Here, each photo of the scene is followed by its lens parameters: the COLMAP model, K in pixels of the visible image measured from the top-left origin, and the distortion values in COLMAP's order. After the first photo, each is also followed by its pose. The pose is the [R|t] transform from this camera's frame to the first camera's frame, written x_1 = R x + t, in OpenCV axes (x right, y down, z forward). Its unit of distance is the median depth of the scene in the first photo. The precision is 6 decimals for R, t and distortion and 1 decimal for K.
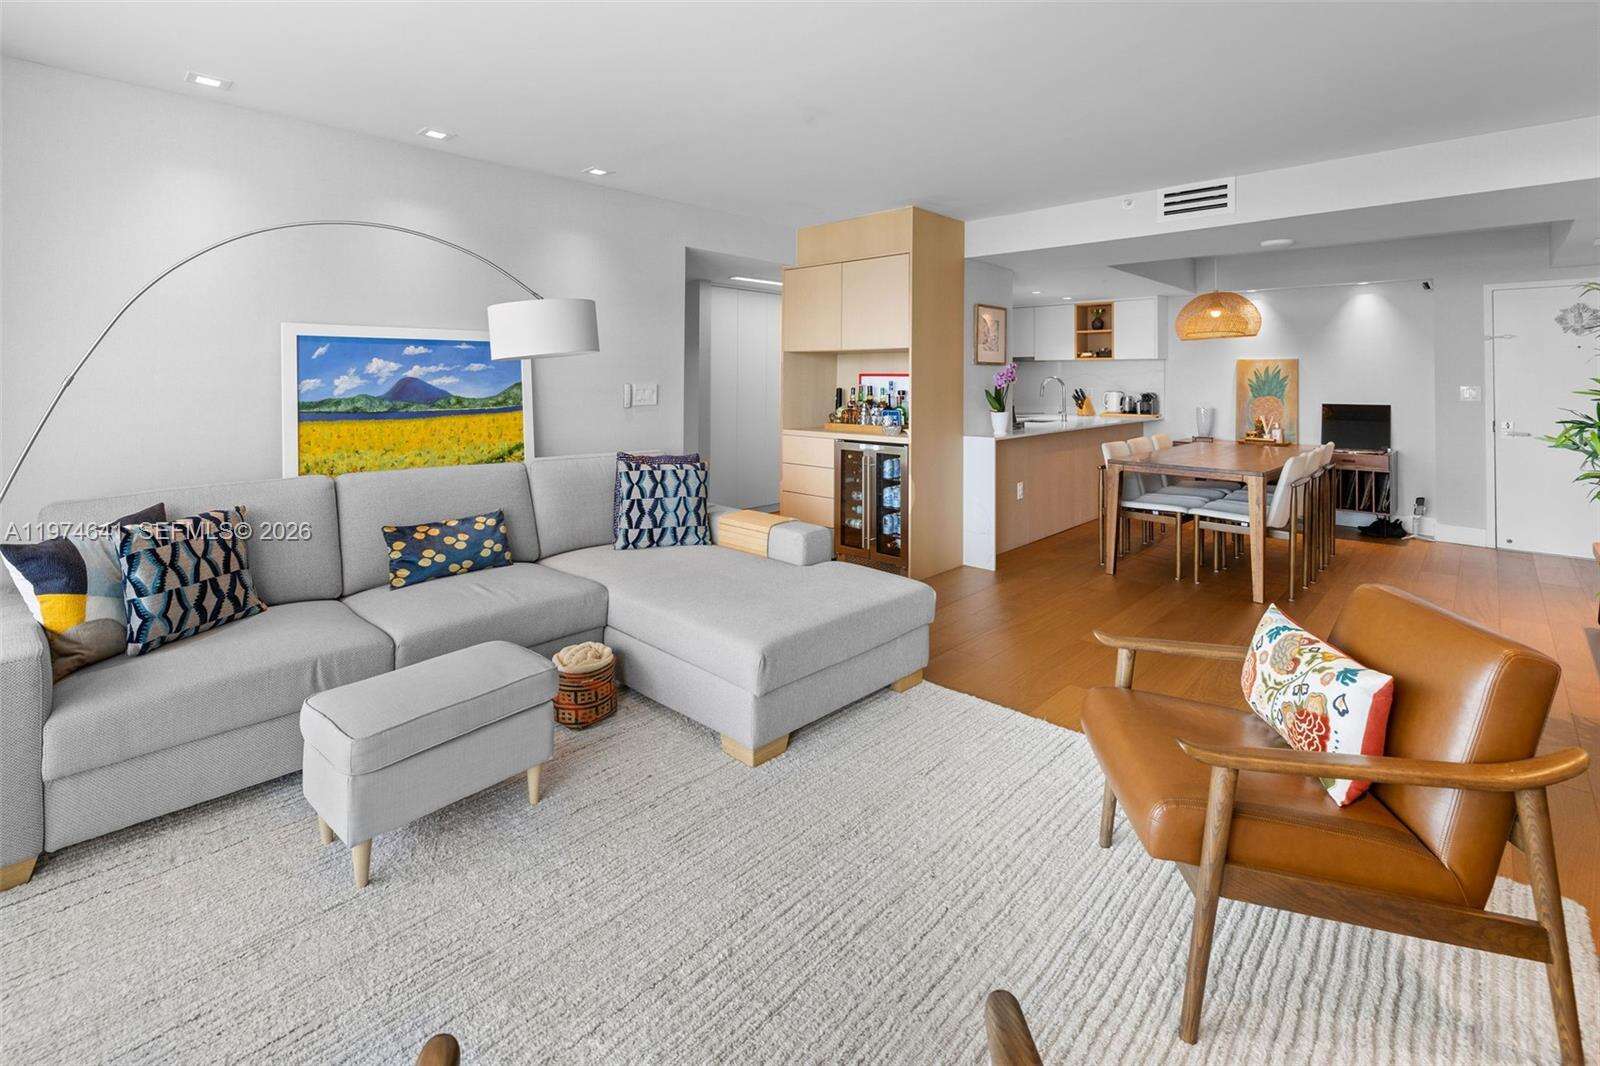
lens RADIAL K [[725.0, 0, 798.1], [0, 725.0, 363.1], [0, 0, 1]] dist [0.000202, -0.000085]
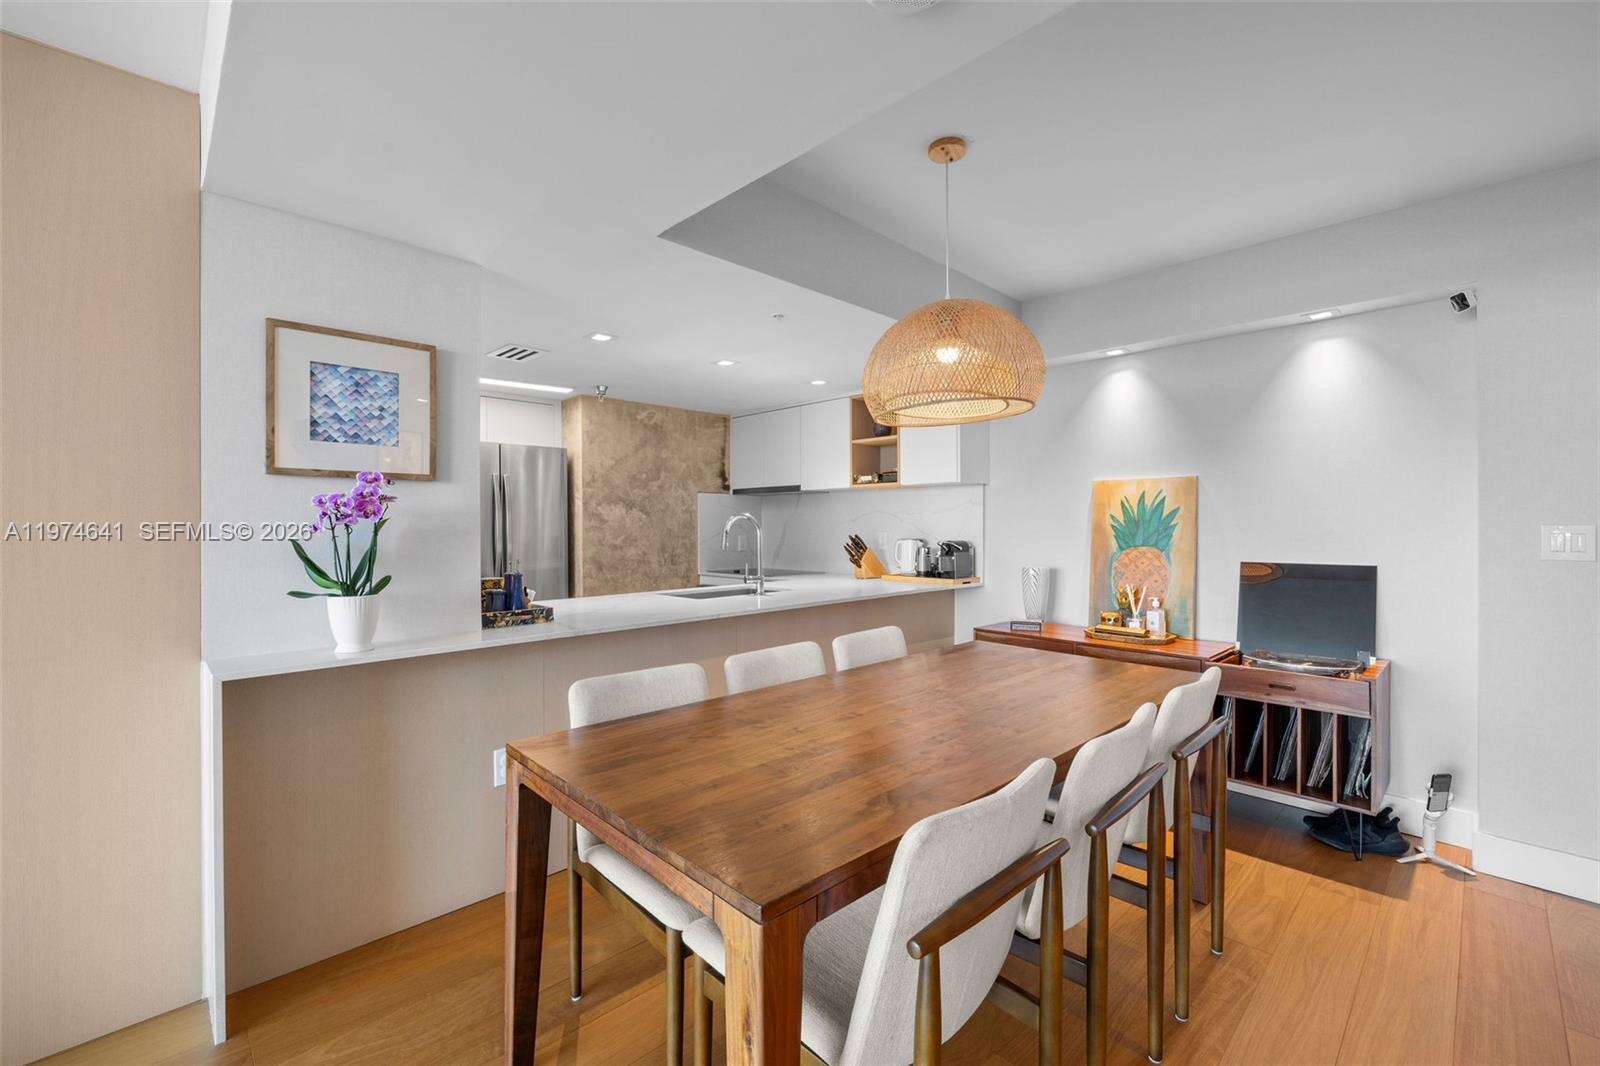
lens RADIAL K [[676.3, 0, 792.5], [0, 676.3, 524.1], [0, 0, 1]] dist [-0.000672, 0.000070]
pose [[0.999087, -0.005679, -0.042334, 0.487812], [0.006407, 0.999834, 0.017078, 0.021880], [0.042230, -0.017334, 0.998958, 0.582437]]
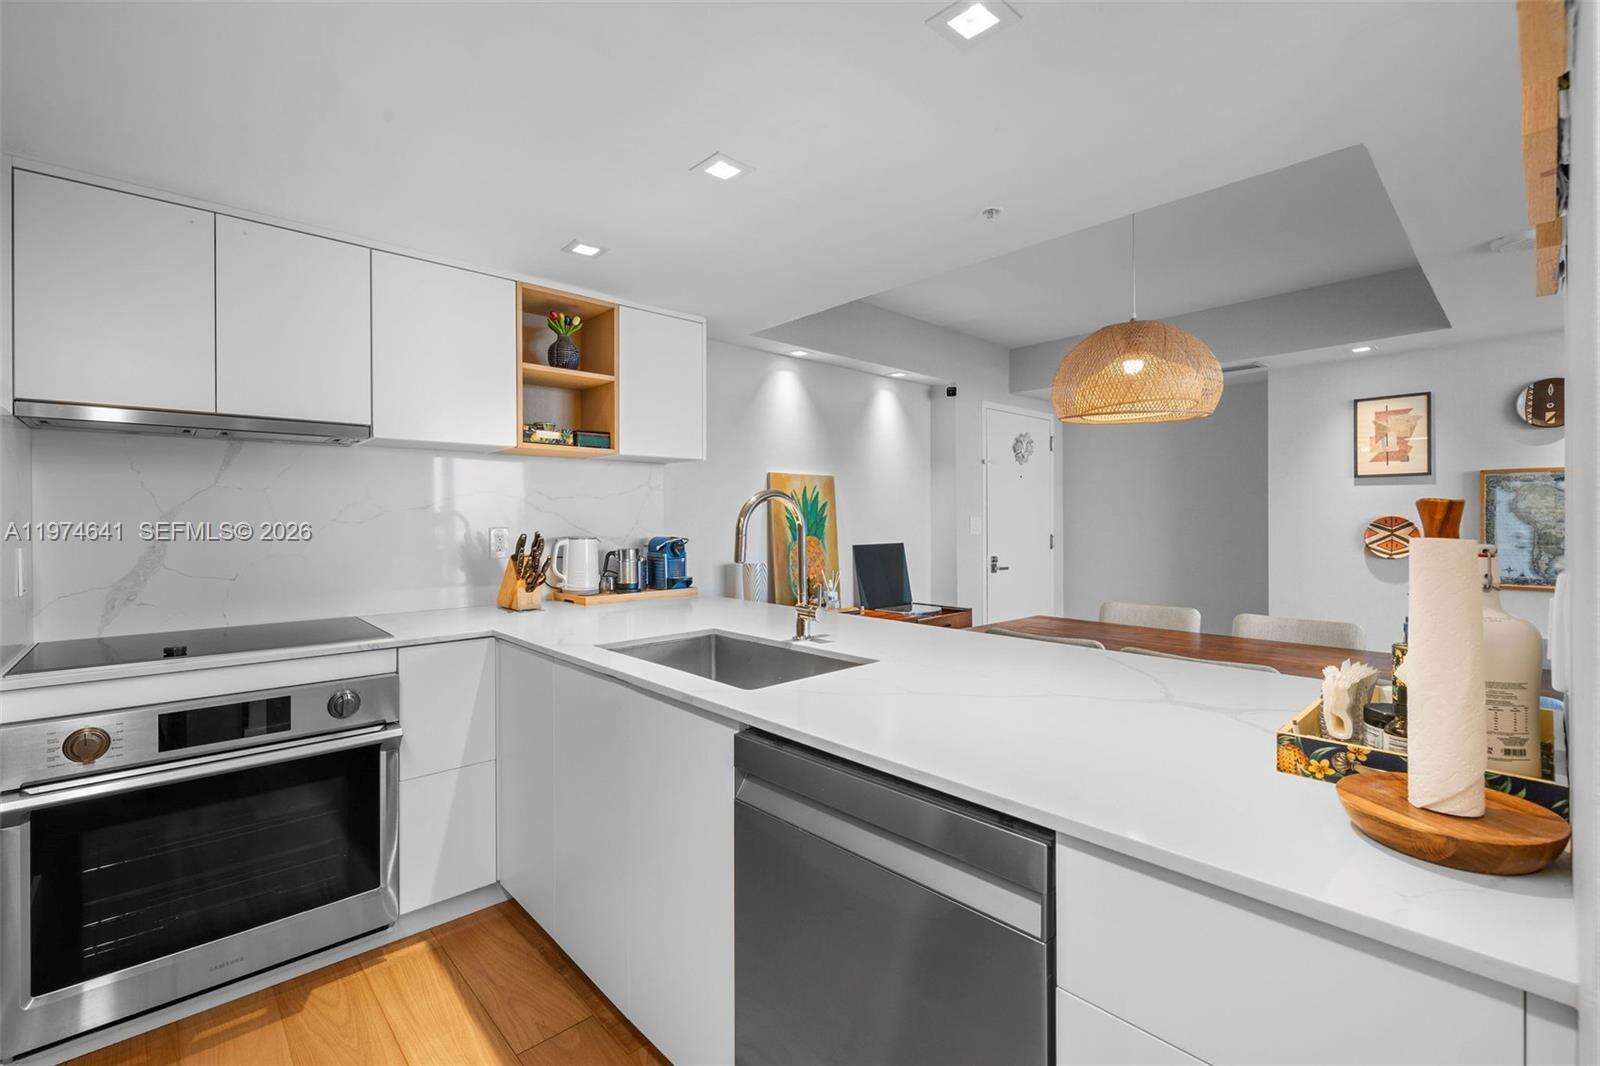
lens RADIAL K [[703.9, 0, 794.9], [0, 703.9, 514.5], [0, 0, 1]] dist [0.004458, -0.000019]
pose [[0.054038, 0.002504, 0.998536, 0.085668], [-0.016511, 0.999862, -0.001614, 0.034074], [-0.998402, -0.016399, 0.054072, 1.165753]]
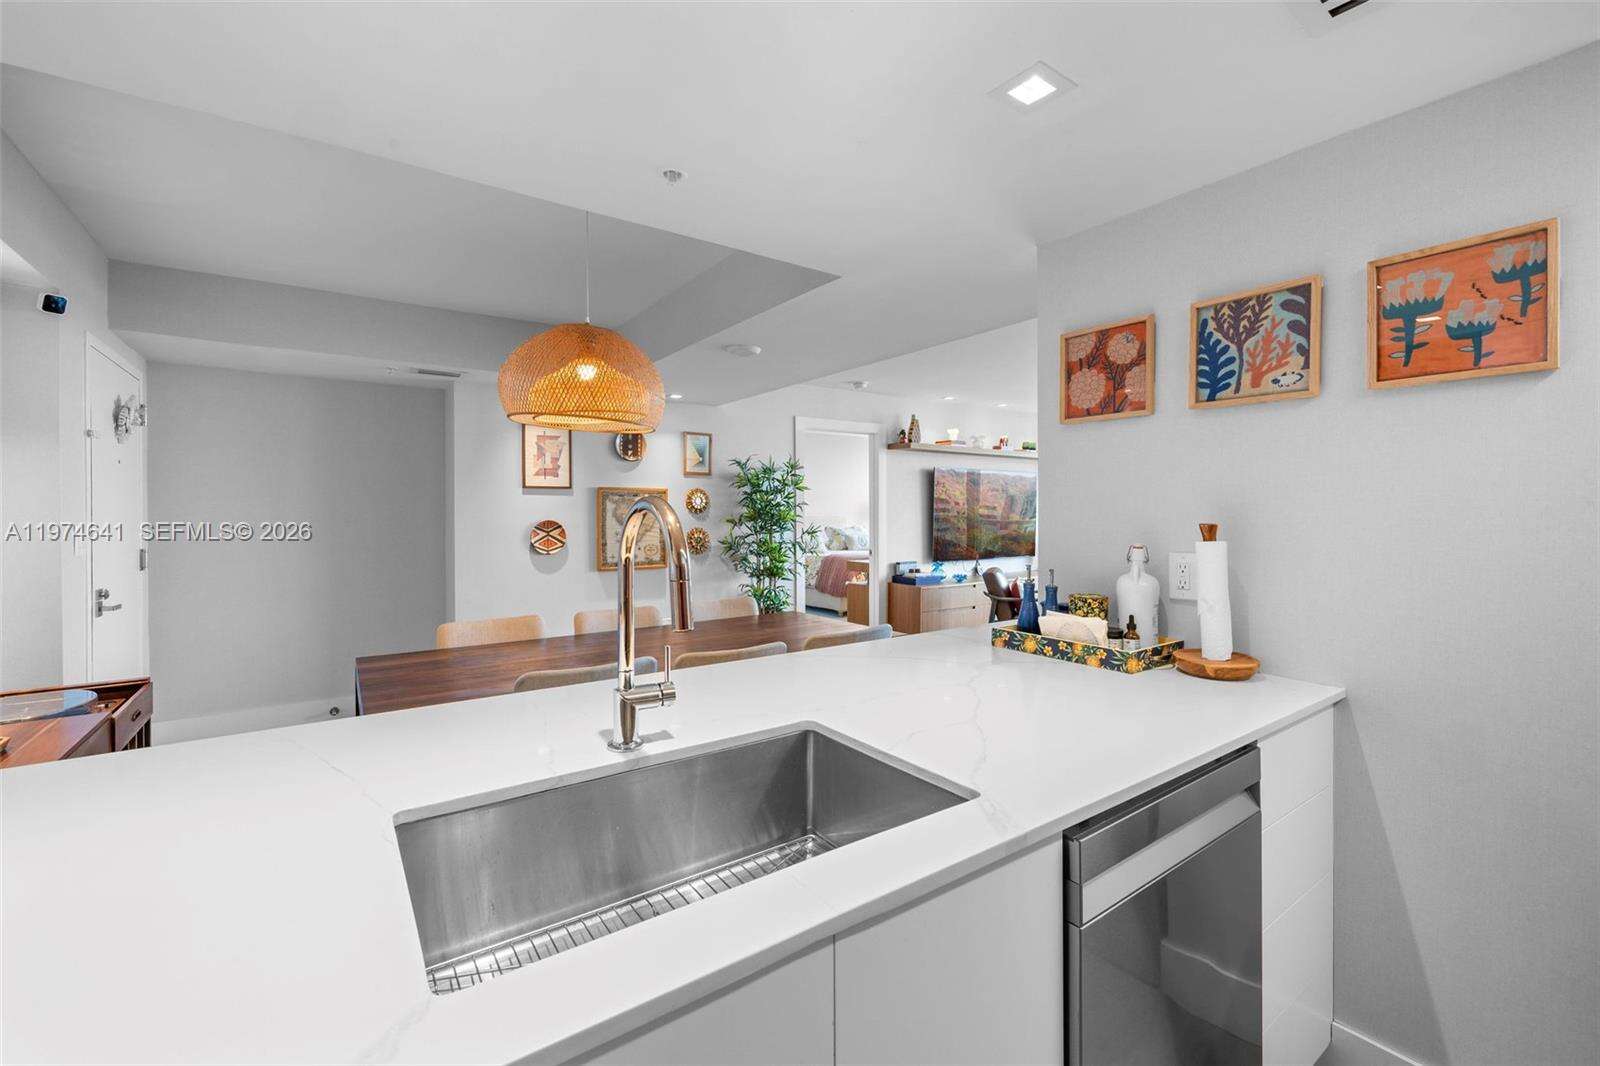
lens RADIAL K [[674.3, 0, 795.8], [0, 674.3, 509.6], [0, 0, 1]] dist [-0.001469, 0.000350]
pose [[-0.981337, 0.001631, 0.192287, 0.345252], [-0.002734, 0.999745, -0.022429, 0.029754], [-0.192275, -0.022536, -0.981082, 1.363187]]
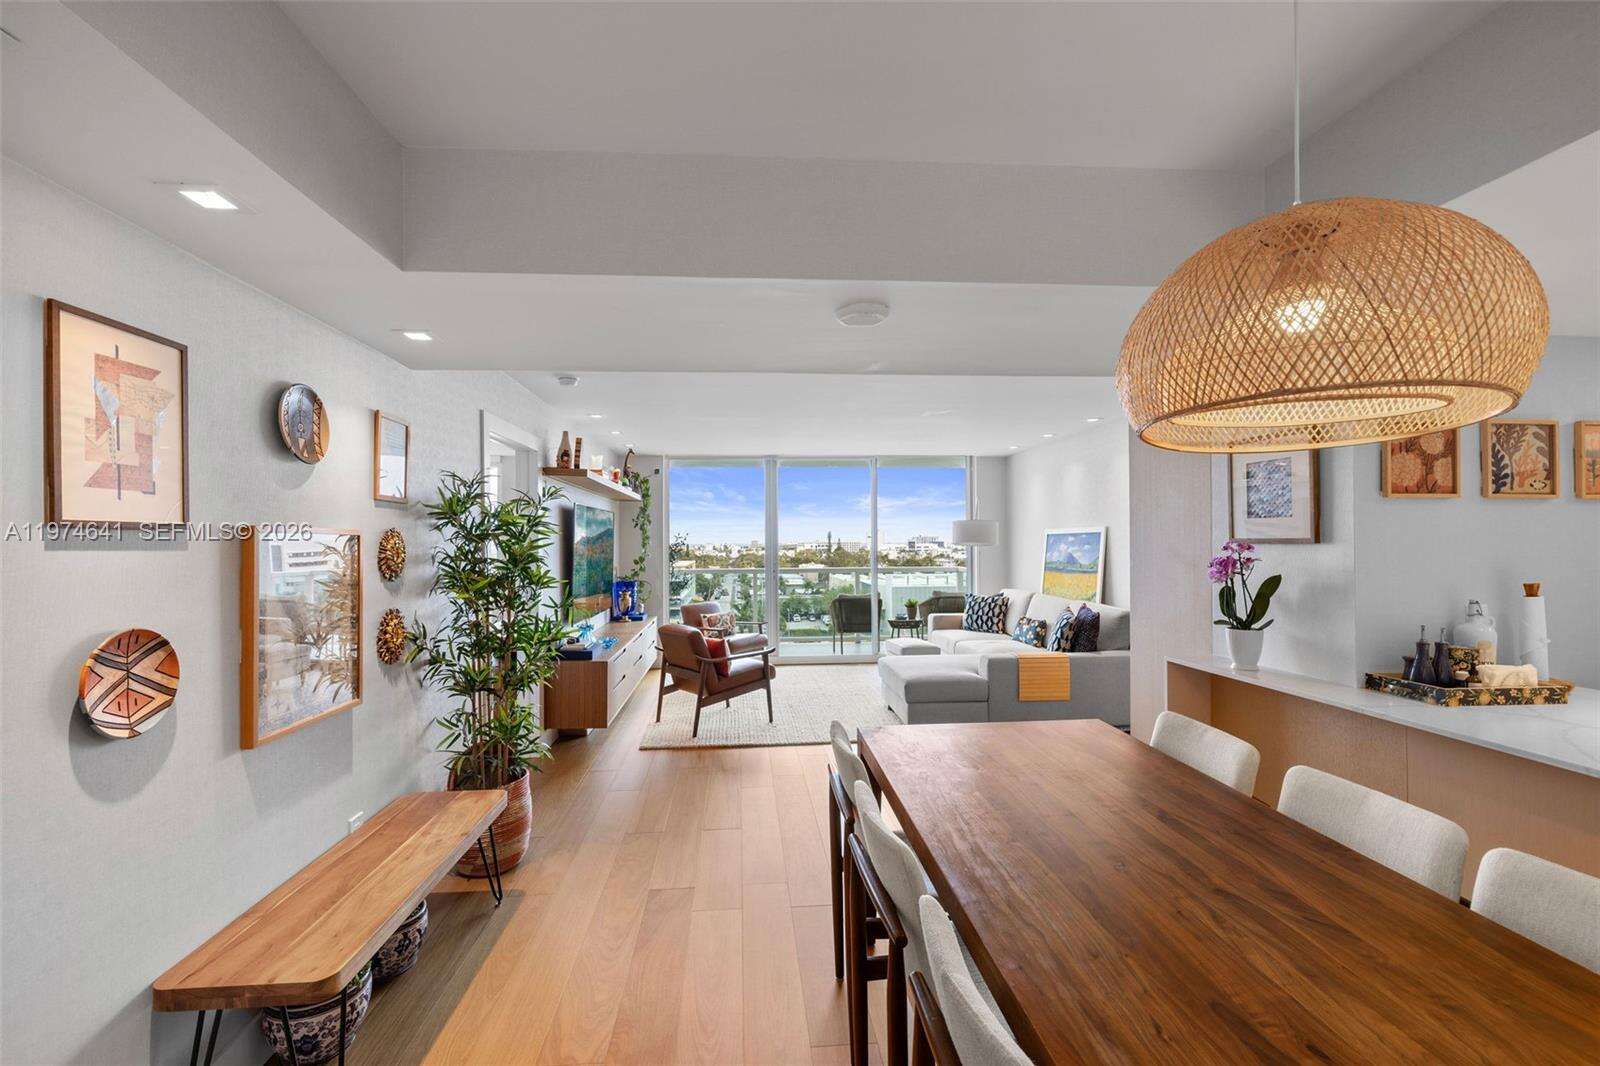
lens RADIAL K [[671.9, 0, 794.9], [0, 671.9, 544.9], [0, 0, 1]] dist [0.001384, 0.000252]
pose [[-0.666356, 0.005920, -0.745611, 0.809390], [0.020833, 0.999726, -0.010681, 0.001443], [0.745343, -0.022650, -0.666296, 0.991709]]
